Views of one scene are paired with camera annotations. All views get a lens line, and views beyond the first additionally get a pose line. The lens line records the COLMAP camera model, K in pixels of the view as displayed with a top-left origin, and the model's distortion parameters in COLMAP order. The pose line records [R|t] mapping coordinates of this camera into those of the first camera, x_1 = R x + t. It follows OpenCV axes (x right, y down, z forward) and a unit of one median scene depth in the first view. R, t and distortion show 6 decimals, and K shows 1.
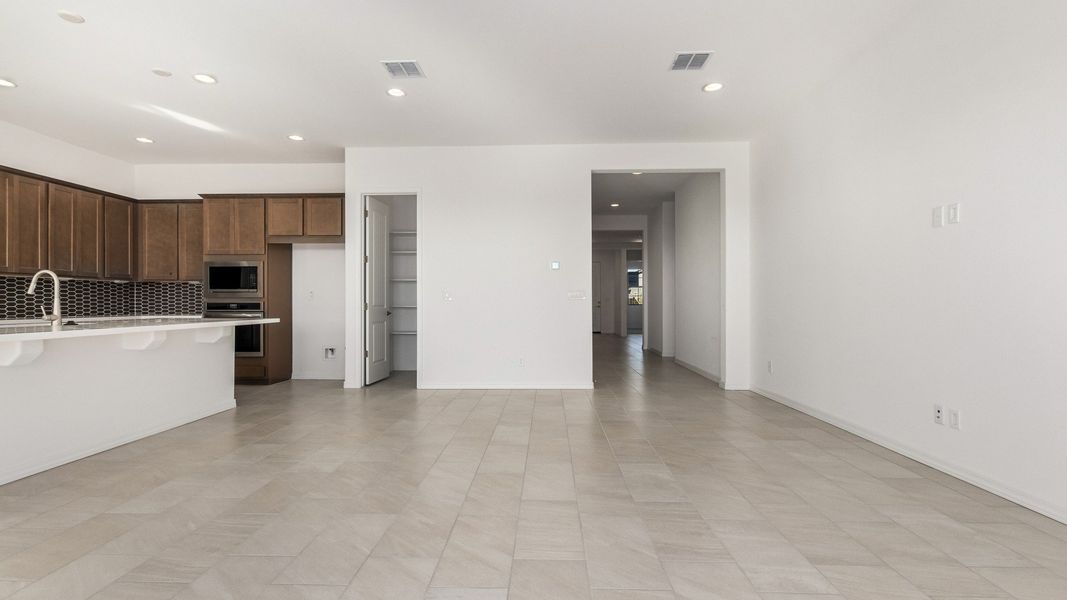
lens RADIAL K [[494.4, 0, 530.2], [0, 494.4, 302.2], [0, 0, 1]] dist [0.009758, -0.001344]
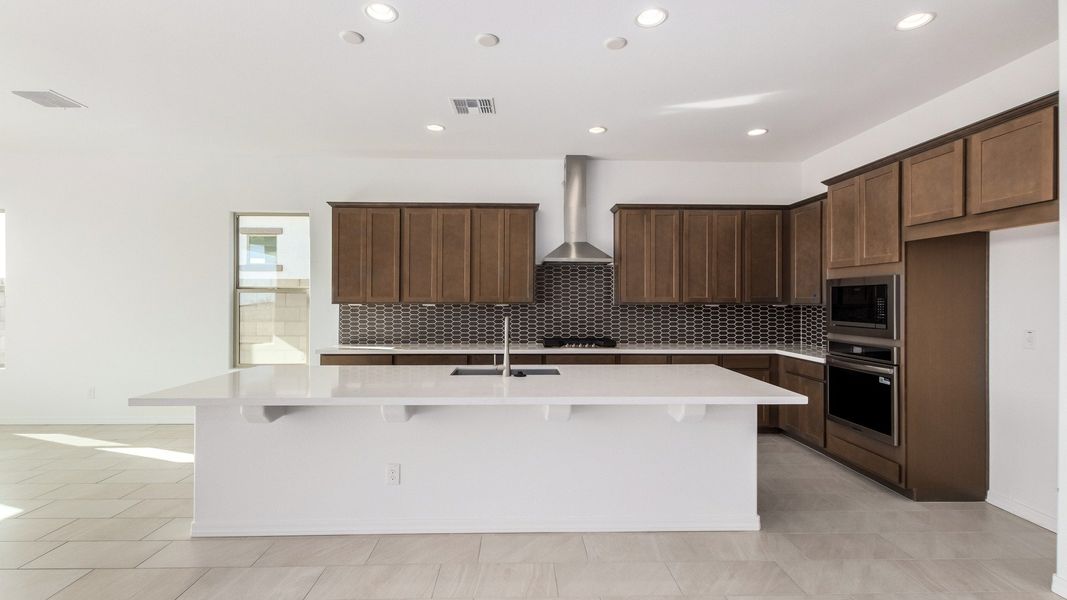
lens RADIAL K [[494.4, 0, 537.9], [0, 494.4, 297.0], [0, 0, 1]] dist [0.009758, -0.001344]
pose [[0.061705, 0.000098, -0.998094, -0.006491], [0.000238, 1.000000, 0.000113, -0.058140], [0.998094, -0.000245, 0.061705, 0.564578]]
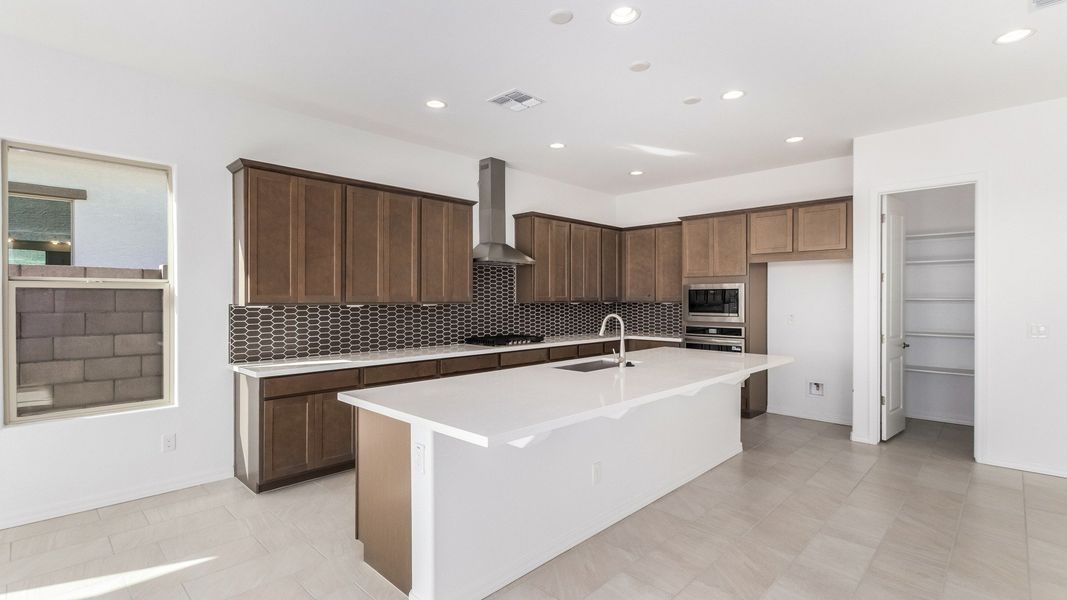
lens RADIAL K [[494.4, 0, 524.4], [0, 494.4, 302.2], [0, 0, 1]] dist [0.009758, -0.001344]
pose [[0.741526, 0.007136, -0.670887, -0.227933], [-0.000592, 0.999950, 0.009982, -0.056341], [0.670924, -0.007004, 0.741493, 0.051247]]
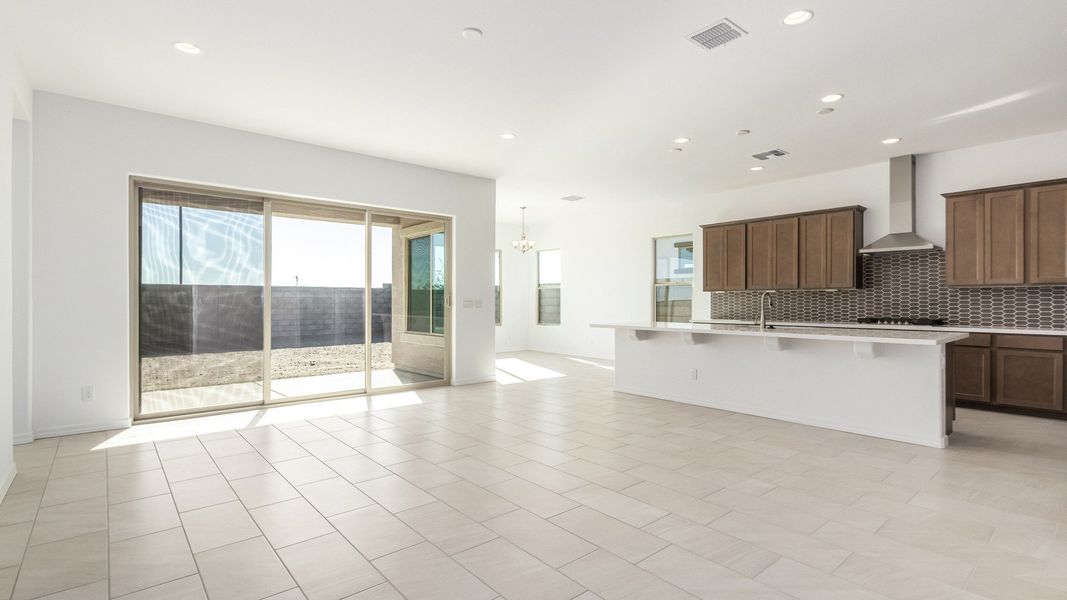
lens RADIAL K [[494.4, 0, 522.3], [0, 494.4, 302.3], [0, 0, 1]] dist [0.009758, -0.001344]
pose [[-0.748407, 0.007004, -0.663203, 0.346937], [0.006767, 0.999973, 0.002923, -0.025241], [0.663206, -0.002301, -0.748434, 0.924252]]
